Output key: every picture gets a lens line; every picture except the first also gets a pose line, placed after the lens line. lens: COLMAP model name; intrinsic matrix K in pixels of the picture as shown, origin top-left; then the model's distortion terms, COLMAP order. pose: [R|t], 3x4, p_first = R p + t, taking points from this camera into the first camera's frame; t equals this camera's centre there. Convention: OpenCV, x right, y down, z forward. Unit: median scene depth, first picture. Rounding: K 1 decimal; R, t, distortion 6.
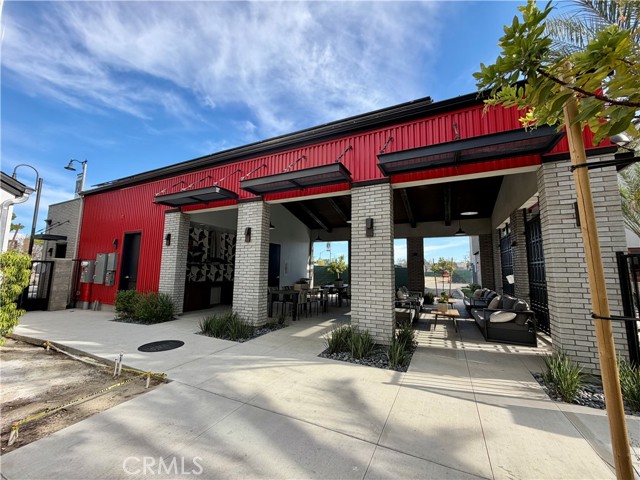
lens RADIAL K [[255.9, 0, 319.9], [0, 255.9, 239.1], [0, 0, 1]] dist [0.002809, 0.000068]
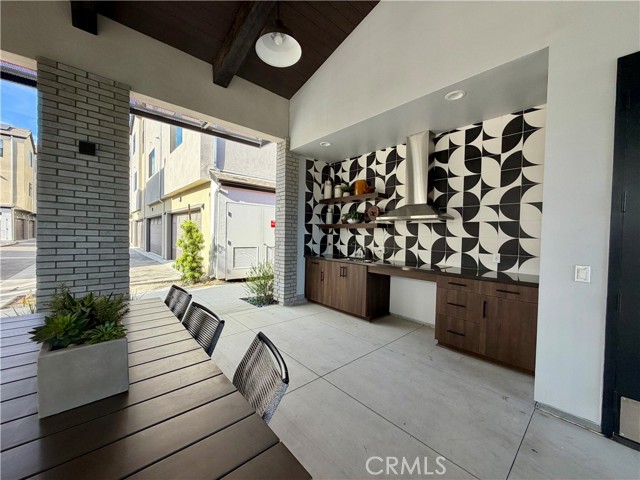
lens RADIAL K [[255.9, 0, 319.4], [0, 255.9, 239.8], [0, 0, 1]] dist [0.002809, 0.000068]
pose [[-0.381441, -0.015784, -0.924258, 0.002396], [0.075566, 0.995975, -0.048194, 0.129352], [0.921299, -0.088225, -0.378713, 0.980036]]
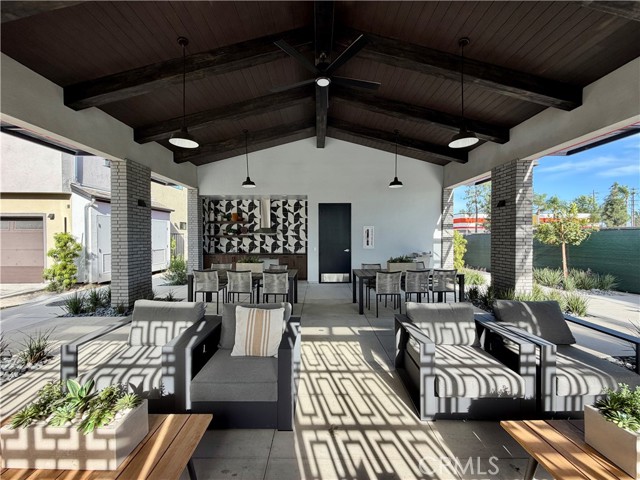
lens RADIAL K [[255.9, 0, 319.3], [0, 255.9, 240.0], [0, 0, 1]] dist [0.002809, 0.000068]
pose [[0.429733, -0.017795, -0.902781, 0.500707], [0.118094, 0.992326, 0.036654, 0.102622], [0.895200, -0.122365, 0.428537, 0.750359]]
